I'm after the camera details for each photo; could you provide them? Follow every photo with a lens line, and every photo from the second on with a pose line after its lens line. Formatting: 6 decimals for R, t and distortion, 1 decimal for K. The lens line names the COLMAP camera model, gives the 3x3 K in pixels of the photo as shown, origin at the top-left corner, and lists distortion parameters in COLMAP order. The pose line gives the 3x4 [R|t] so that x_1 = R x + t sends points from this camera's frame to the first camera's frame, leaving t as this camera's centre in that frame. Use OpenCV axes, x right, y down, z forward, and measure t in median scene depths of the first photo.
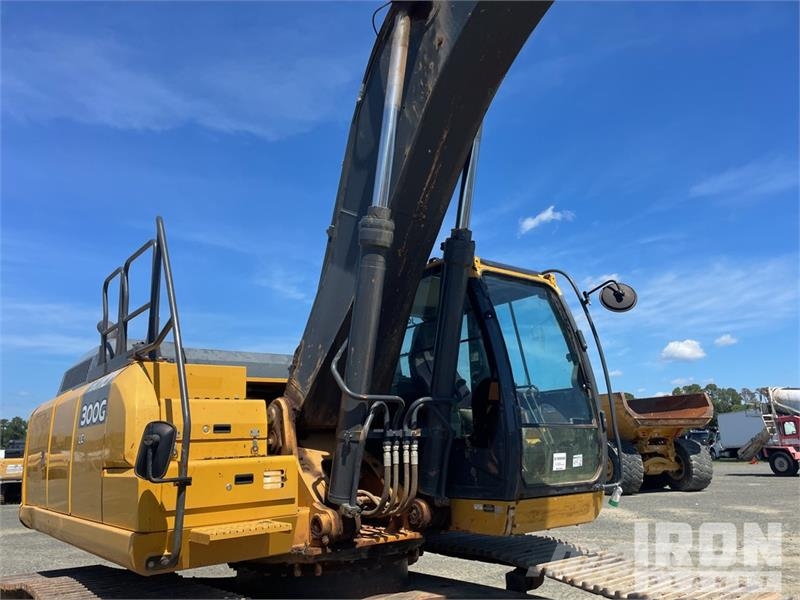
lens RADIAL K [[593.4, 0, 391.9], [0, 593.4, 303.2], [0, 0, 1]] dist [0.092132, -0.117484]
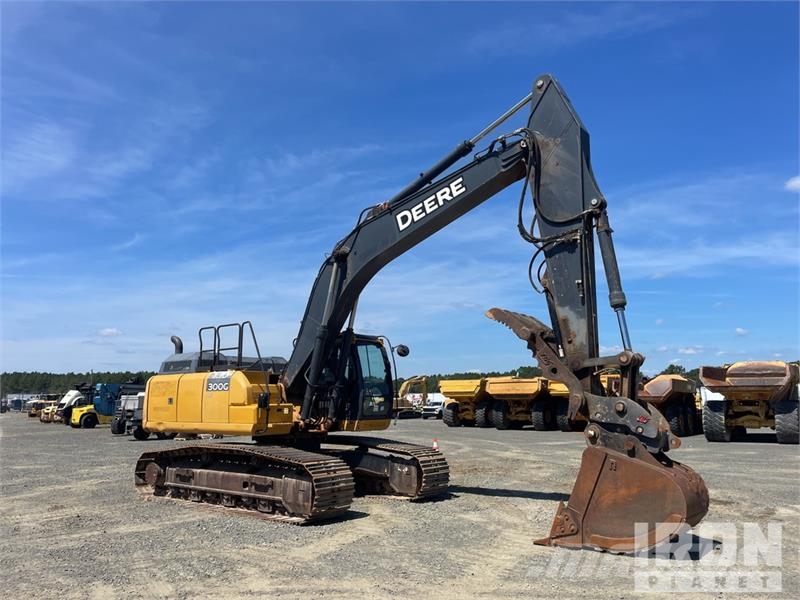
lens RADIAL K [[607.2, 0, 398.4], [0, 607.2, 295.4], [0, 0, 1]] dist [0.101144, -0.136350]
pose [[0.973177, 0.074207, 0.217762, -0.309130], [-0.087147, 0.994919, 0.050421, -0.448814], [-0.212914, -0.068046, 0.974699, -1.904070]]
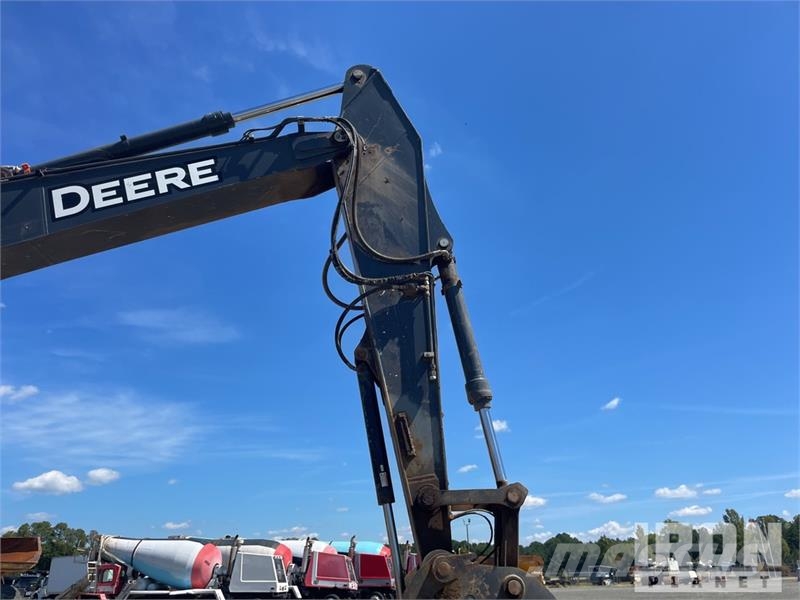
lens RADIAL K [[604.0, 0, 401.0], [0, 604.0, 304.7], [0, 0, 1]] dist [0.098252, -0.133372]
pose [[0.570642, 0.350303, 0.742735, -0.246489], [-0.190639, 0.936253, -0.295106, -0.170076], [-0.798764, 0.026806, 0.601047, -0.720718]]
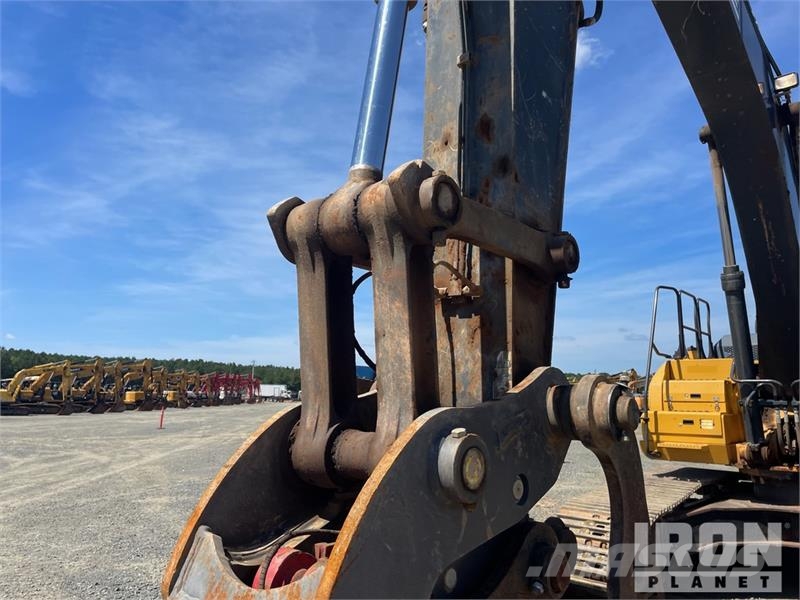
lens RADIAL K [[606.7, 0, 394.2], [0, 606.7, 292.2], [0, 0, 1]] dist [0.082200, -0.110124]
pose [[0.188939, -0.133125, -0.972923, 1.290969], [0.212253, 0.972884, -0.091901, -0.116816], [0.958776, -0.189142, 0.212072, -0.230096]]
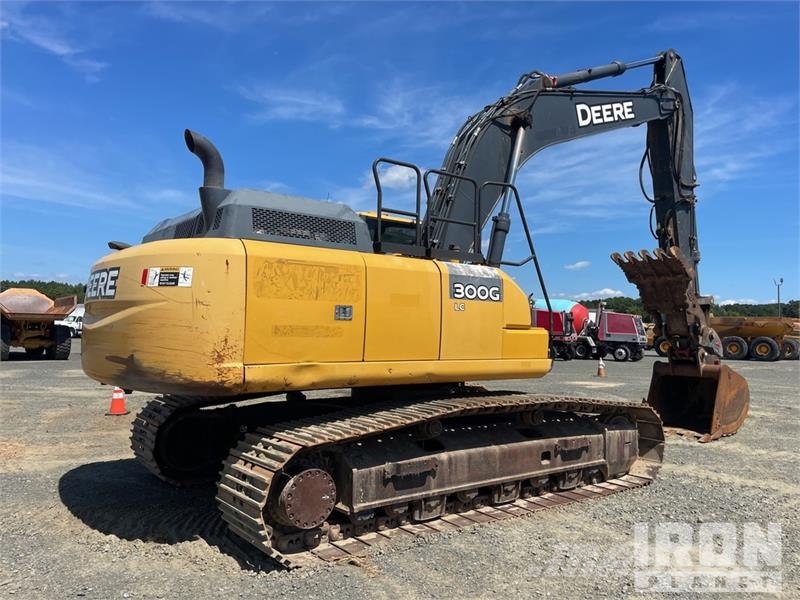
lens RADIAL K [[604.0, 0, 401.0], [0, 604.0, 304.7], [0, 0, 1]] dist [0.098252, -0.133372]
pose [[0.014992, 0.084924, 0.996275, -1.890471], [-0.252129, 0.964511, -0.078422, 0.356198], [-0.967578, -0.250014, 0.035872, 1.052816]]
